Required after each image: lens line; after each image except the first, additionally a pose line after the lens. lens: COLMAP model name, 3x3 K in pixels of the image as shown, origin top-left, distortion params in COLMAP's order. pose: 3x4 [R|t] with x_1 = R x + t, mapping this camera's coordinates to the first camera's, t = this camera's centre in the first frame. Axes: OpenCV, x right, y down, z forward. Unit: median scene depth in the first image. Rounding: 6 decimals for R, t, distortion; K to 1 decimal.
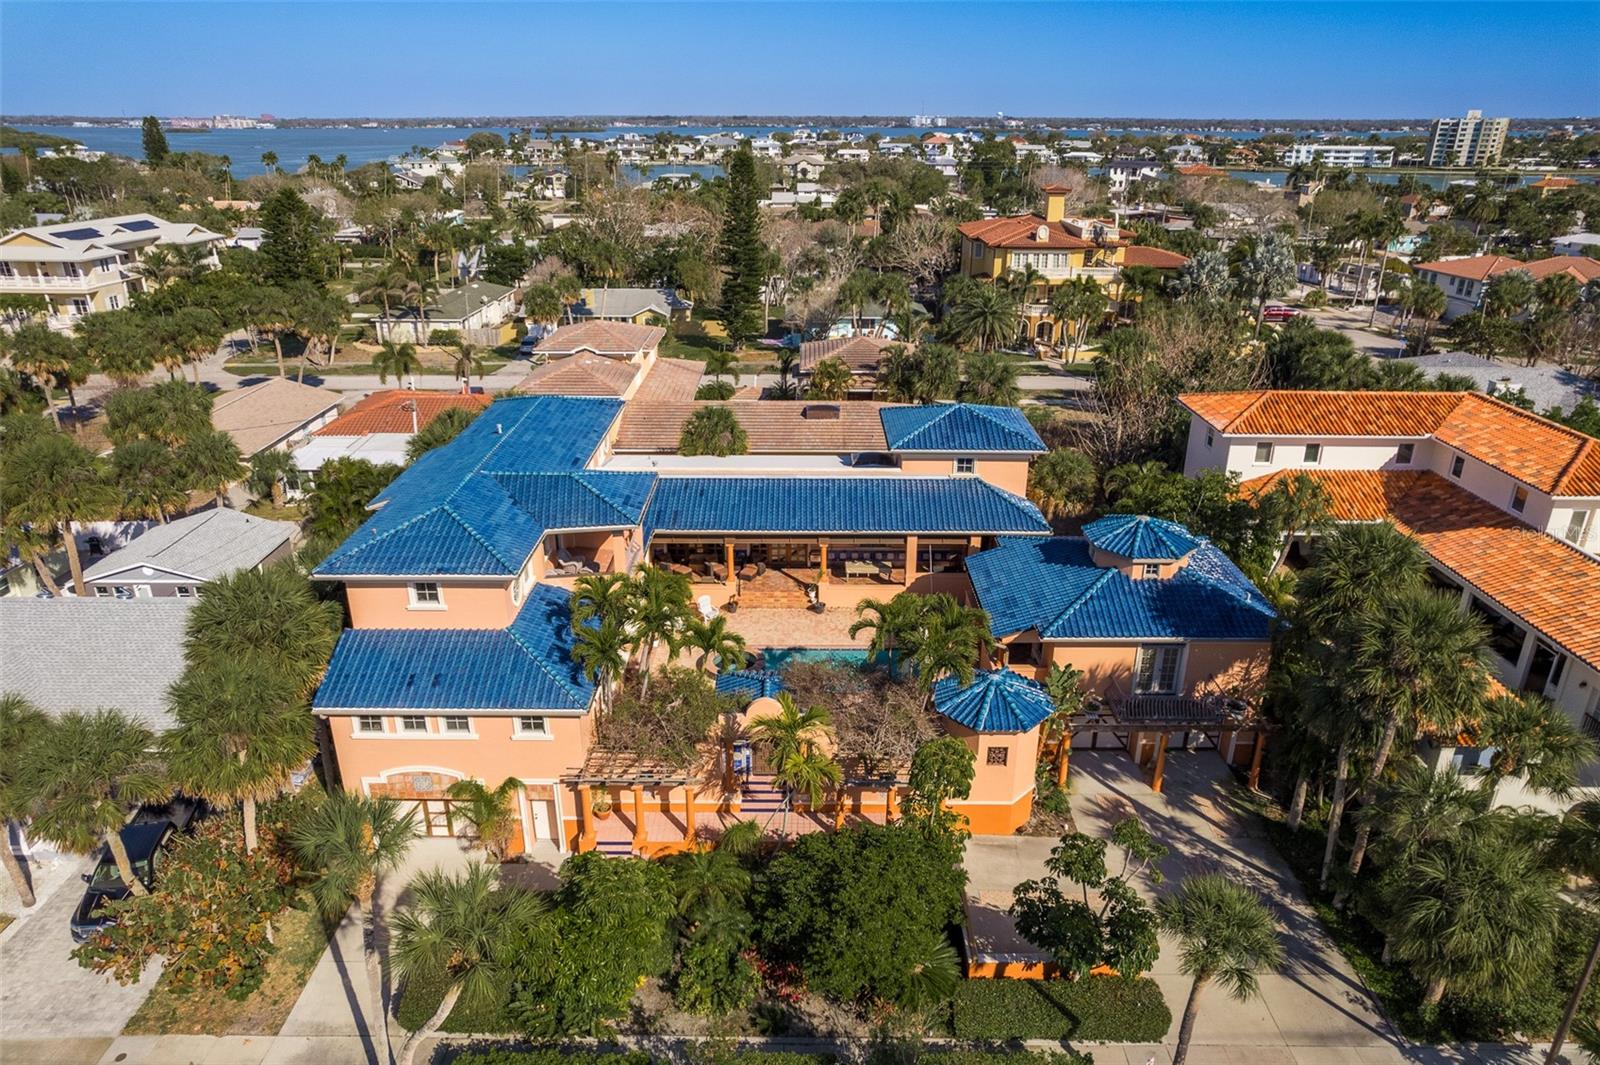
lens RADIAL K [[1015.0, 0, 800.0], [0, 1015.0, 532.5], [0, 0, 1]] dist [-0.061496, 0.061299]
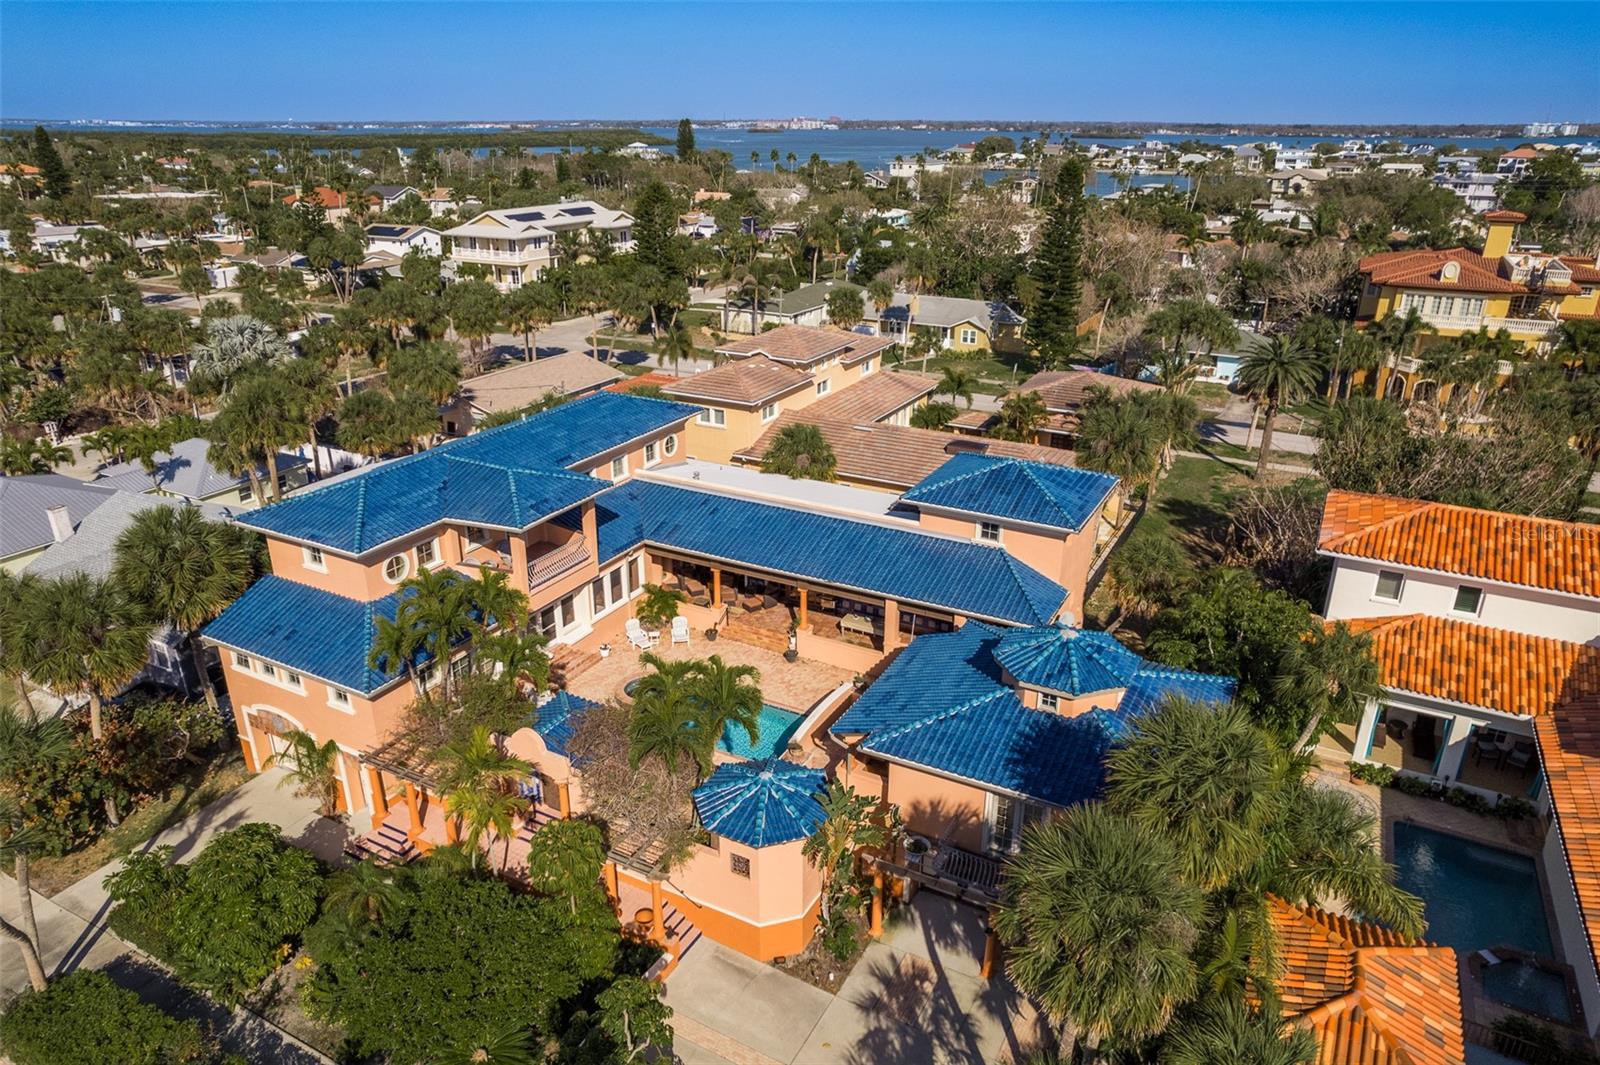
lens RADIAL K [[1022.1, 0, 800.0], [0, 1022.1, 532.5], [0, 0, 1]] dist [-0.052749, 0.041762]
pose [[0.887601, 0.174780, -0.426164, 0.187490], [-0.177924, 0.983498, 0.032779, -0.031579], [0.424861, 0.046730, 0.904052, 0.077066]]
